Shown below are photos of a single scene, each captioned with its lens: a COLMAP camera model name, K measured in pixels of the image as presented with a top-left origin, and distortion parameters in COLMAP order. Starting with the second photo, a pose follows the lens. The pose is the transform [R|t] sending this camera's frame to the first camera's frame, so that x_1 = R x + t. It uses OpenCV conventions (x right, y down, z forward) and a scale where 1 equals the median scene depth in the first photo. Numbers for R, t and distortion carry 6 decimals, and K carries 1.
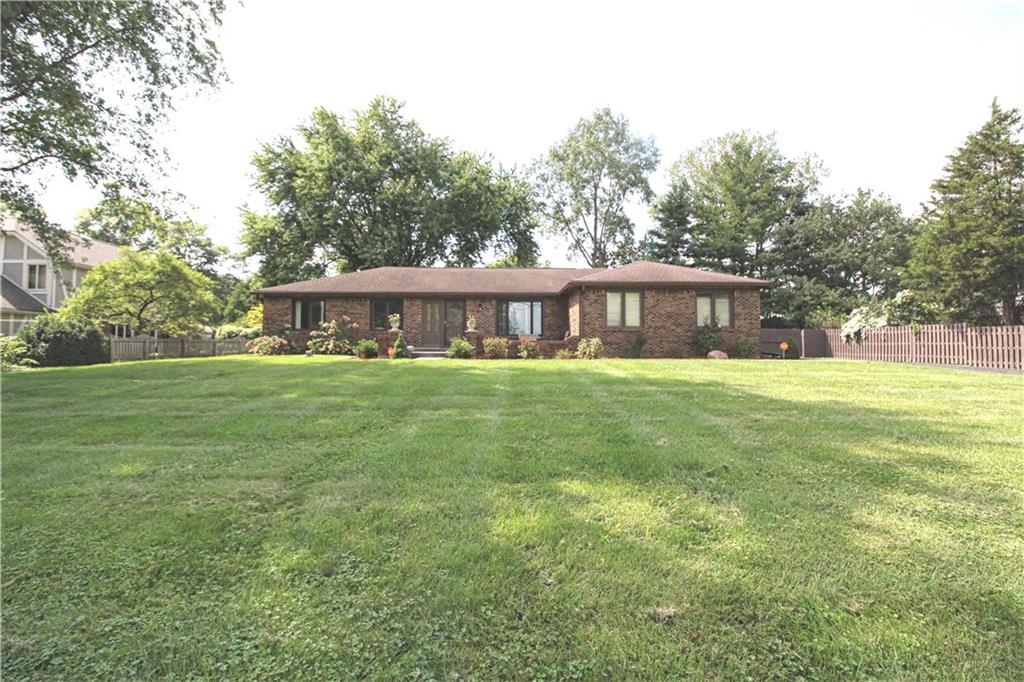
lens RADIAL K [[473.4, 0, 512.0], [0, 473.4, 336.5], [0, 0, 1]] dist [-0.020836, -0.000634]
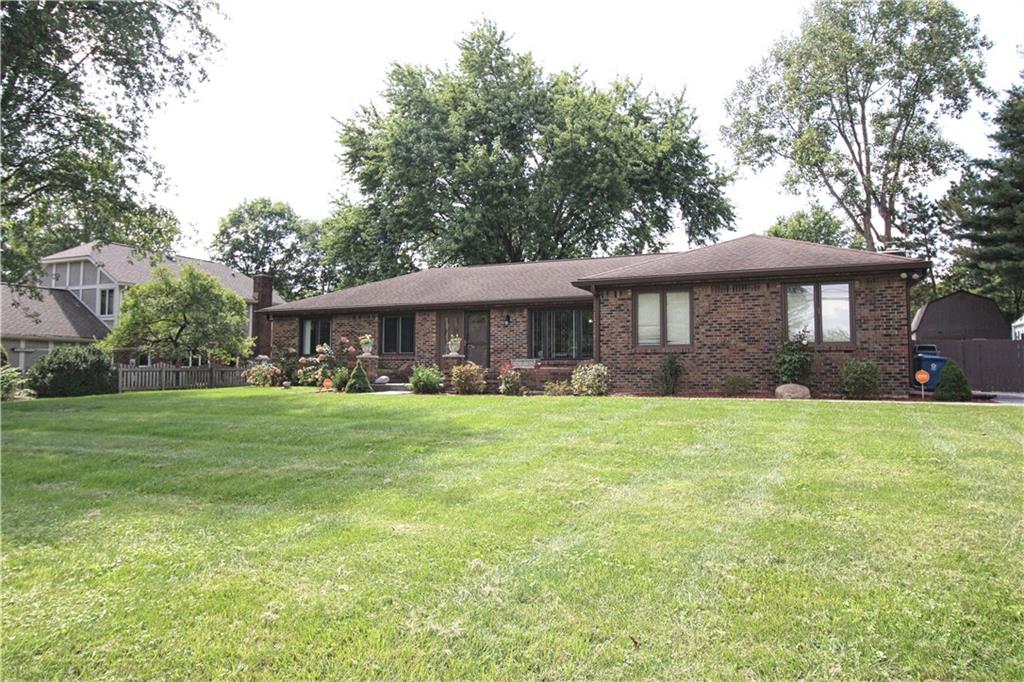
lens RADIAL K [[744.2, 0, 512.3], [0, 744.2, 342.6], [0, 0, 1]] dist [0.006646, 0.003902]
pose [[0.897517, -0.019385, -0.440554, 0.432601], [0.009845, 0.999665, -0.023931, -0.002467], [0.440870, 0.017141, 0.897407, 0.006397]]
